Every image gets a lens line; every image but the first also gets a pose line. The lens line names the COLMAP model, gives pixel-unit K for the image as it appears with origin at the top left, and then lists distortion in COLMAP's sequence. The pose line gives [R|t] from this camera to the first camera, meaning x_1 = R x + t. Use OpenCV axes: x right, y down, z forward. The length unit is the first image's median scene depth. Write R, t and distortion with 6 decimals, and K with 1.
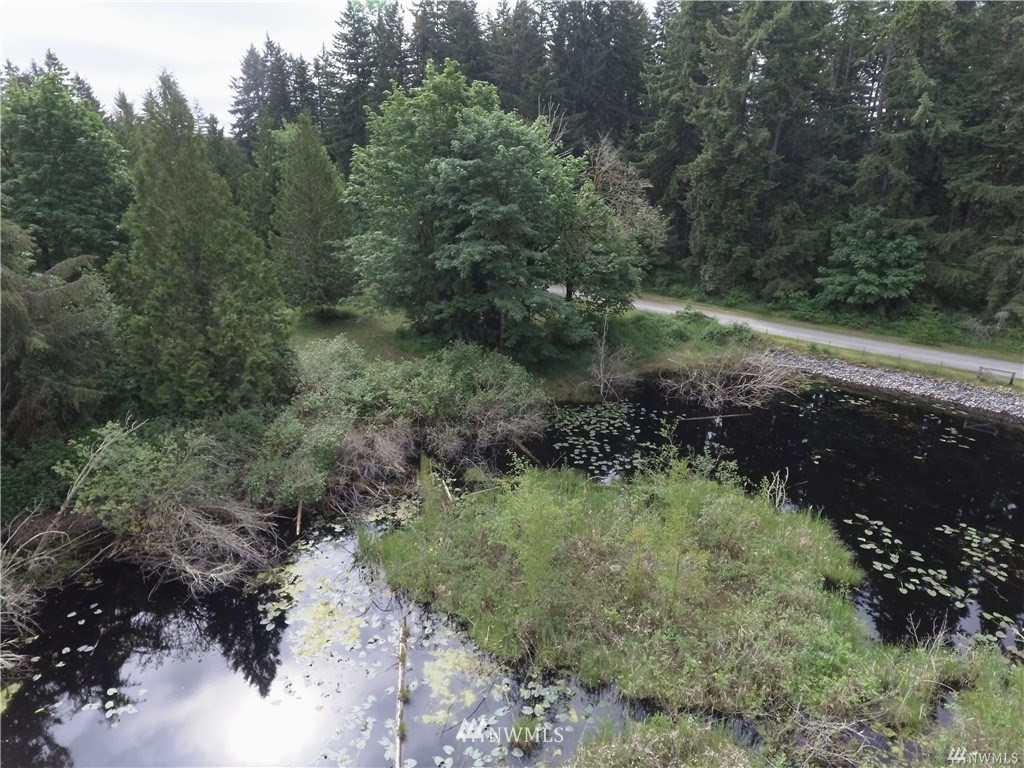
lens RADIAL K [[599.8, 0, 504.3], [0, 599.8, 378.5], [0, 0, 1]] dist [-0.001468, 0.000772]
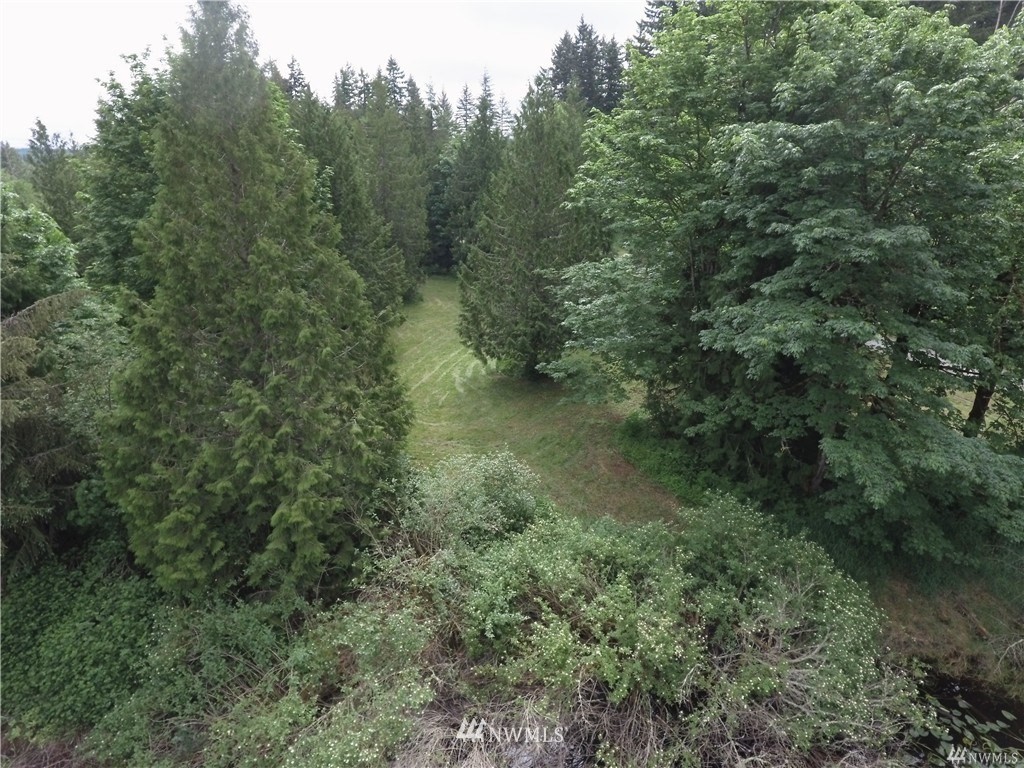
lens RADIAL K [[599.8, 0, 504.3], [0, 599.8, 378.5], [0, 0, 1]] dist [-0.001468, 0.000772]
pose [[0.882748, 0.152852, -0.444288, -0.031175], [-0.152129, 0.987648, 0.037526, -0.150525], [0.444536, 0.034463, 0.895098, 0.479801]]
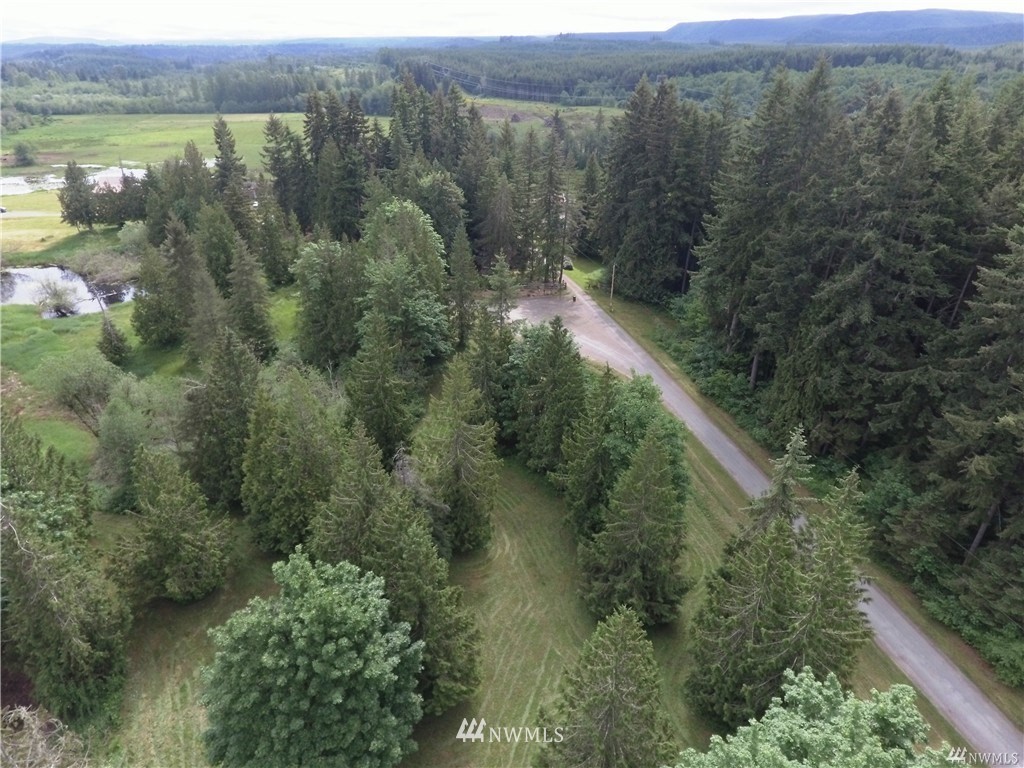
lens RADIAL K [[599.8, 0, 504.3], [0, 599.8, 378.5], [0, 0, 1]] dist [-0.001468, 0.000772]
pose [[0.840375, 0.257124, -0.477135, -0.234503], [-0.183325, 0.963272, 0.196211, -0.949947], [0.510061, -0.077420, 0.856647, 0.438482]]
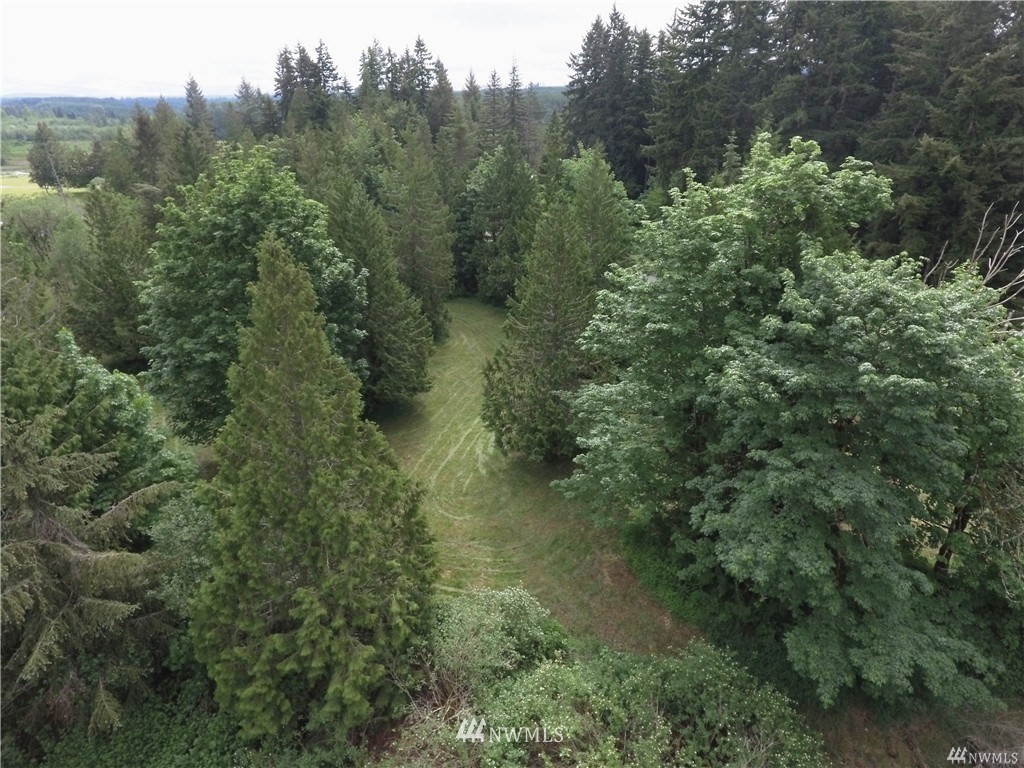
lens RADIAL K [[599.8, 0, 504.3], [0, 599.8, 378.5], [0, 0, 1]] dist [-0.001468, 0.000772]
pose [[0.861307, 0.204376, -0.465167, -0.027354], [-0.168279, 0.978606, 0.118374, -0.354374], [0.479408, -0.023679, 0.877273, 0.412452]]
